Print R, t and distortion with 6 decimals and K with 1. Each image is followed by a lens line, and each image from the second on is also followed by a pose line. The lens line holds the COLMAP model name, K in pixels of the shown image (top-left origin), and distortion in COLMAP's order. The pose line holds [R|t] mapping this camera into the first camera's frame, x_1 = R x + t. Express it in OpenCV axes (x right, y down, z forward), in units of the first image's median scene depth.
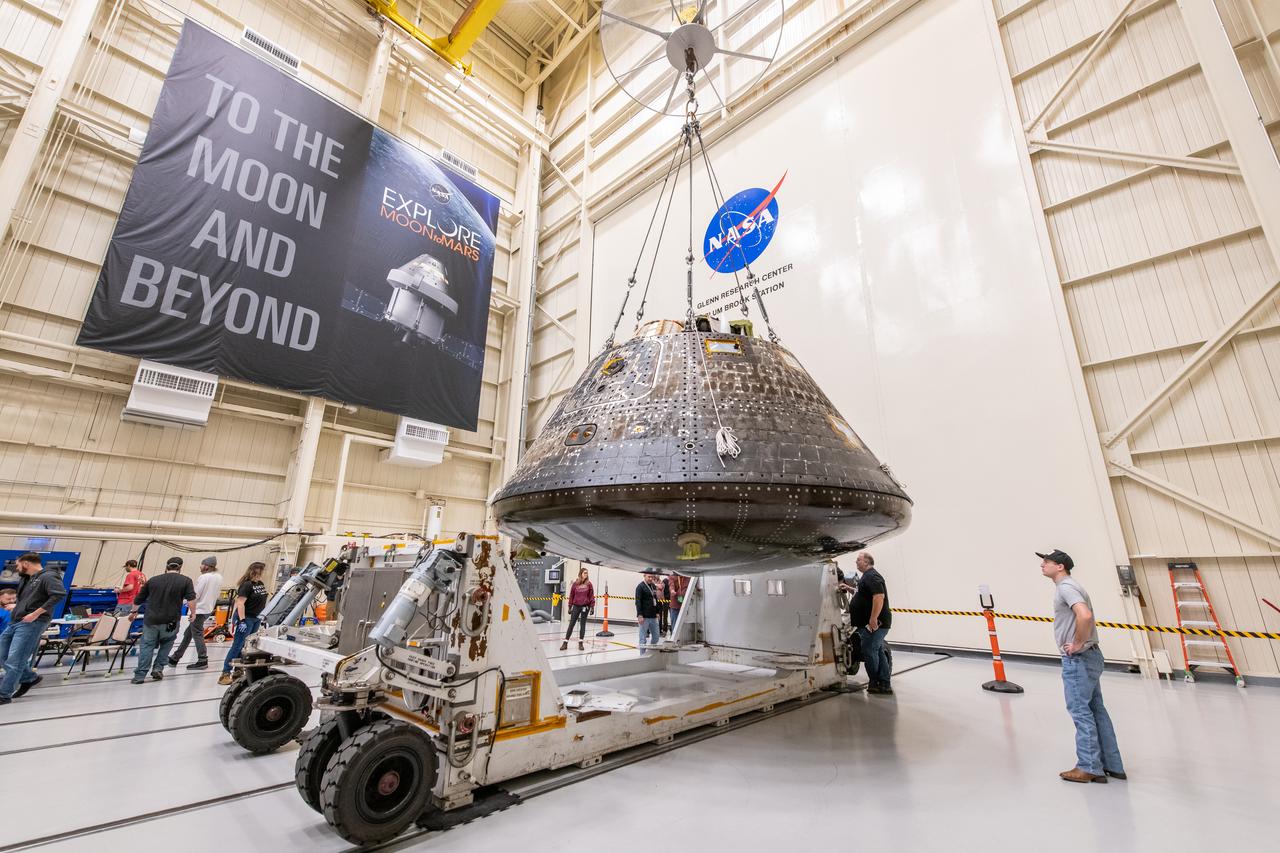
lens RADIAL K [[517.5, 0, 642.7], [0, 517.5, 426.3], [0, 0, 1]] dist [0.002143, -0.000278]
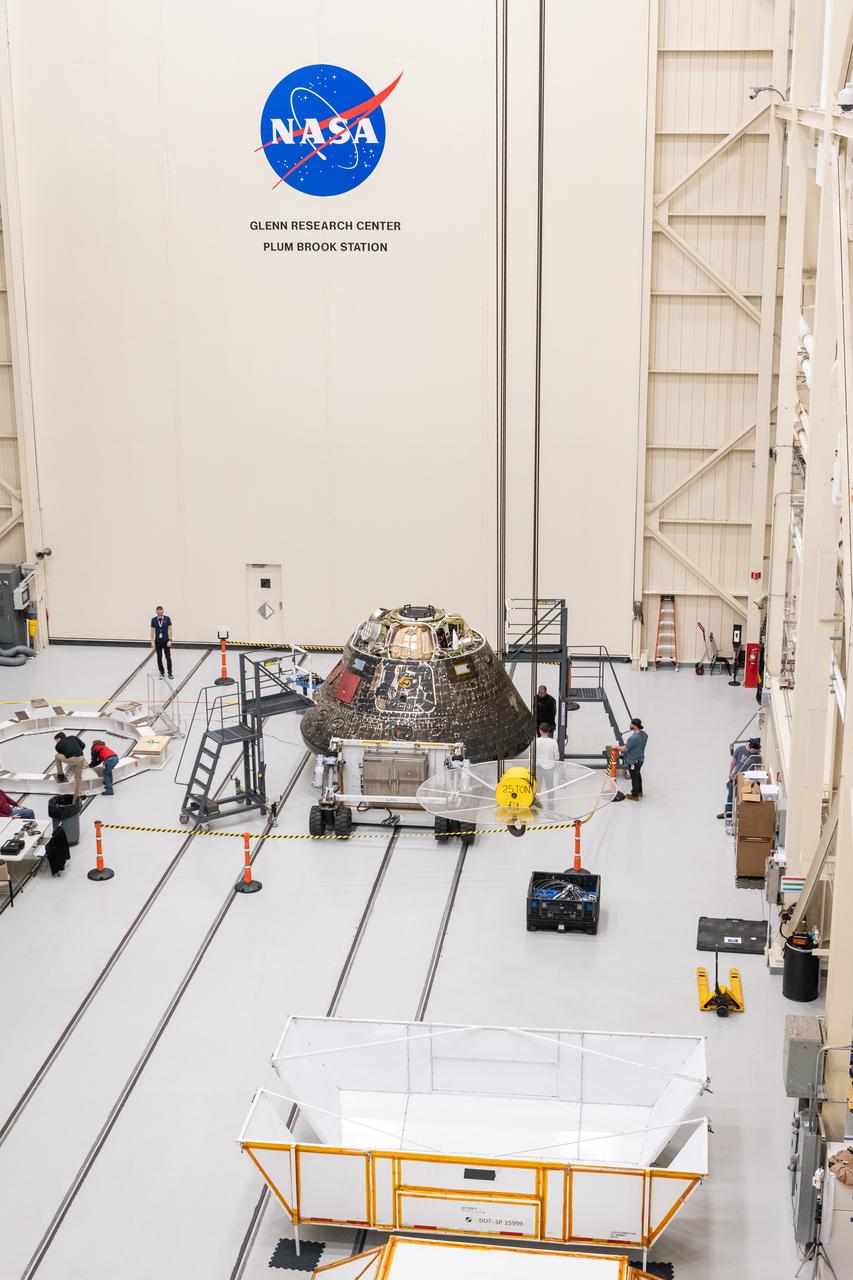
lens RADIAL K [[1834.4, 0, 426.5], [0, 1834.4, 640.0], [0, 0, 1]] dist [-0.044035, -0.062124]
pose [[0.805662, -0.189137, 0.561370, -1.451843], [-0.153580, 0.848564, 0.506312, -1.277115], [-0.572121, -0.494131, 0.654608, -1.225846]]
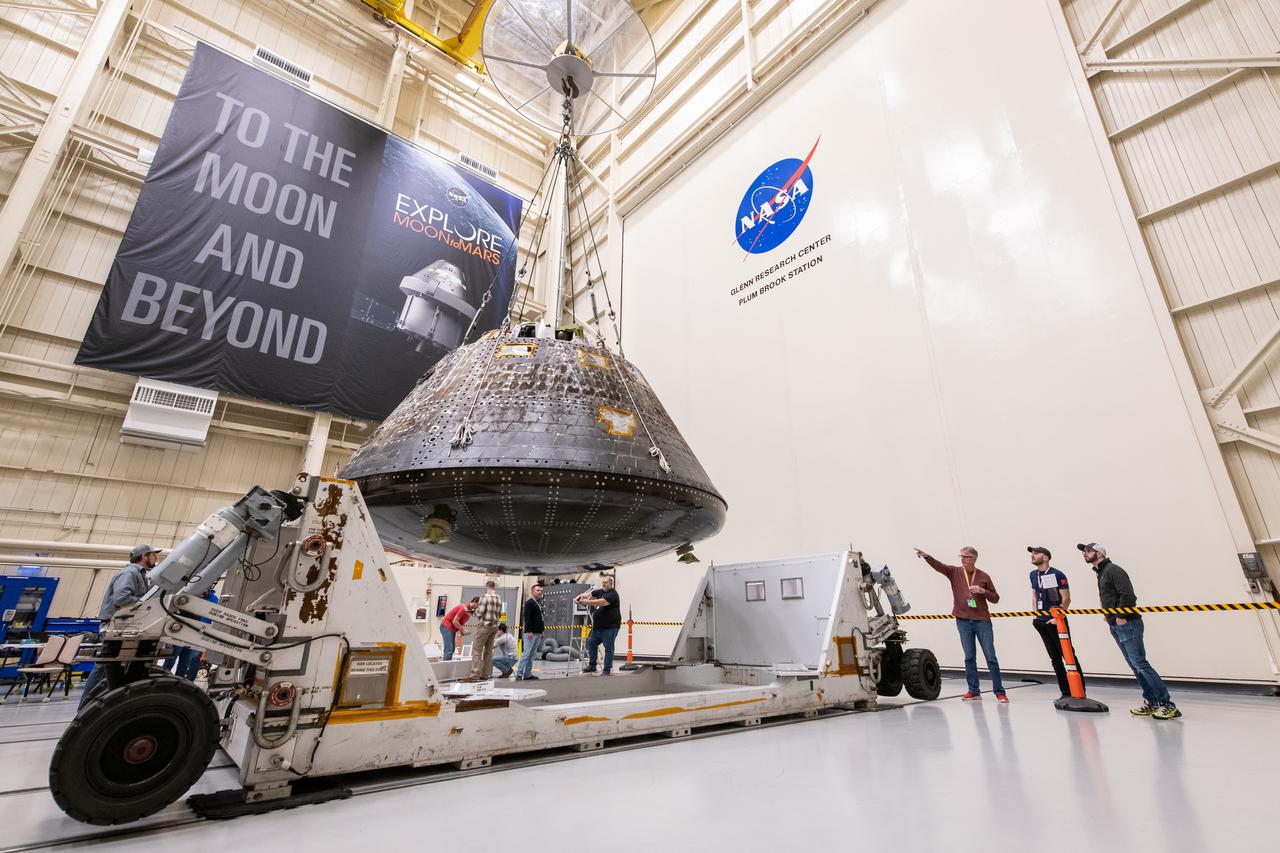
lens RADIAL K [[575.4, 0, 666.0], [0, 575.4, 408.2], [0, 0, 1]] dist [0.005113, 0.000187]
pose [[0.995223, -0.048569, -0.084690, 0.085578], [0.041754, 0.995883, -0.080461, 0.051320], [0.088249, 0.076541, 0.993153, 0.025138]]
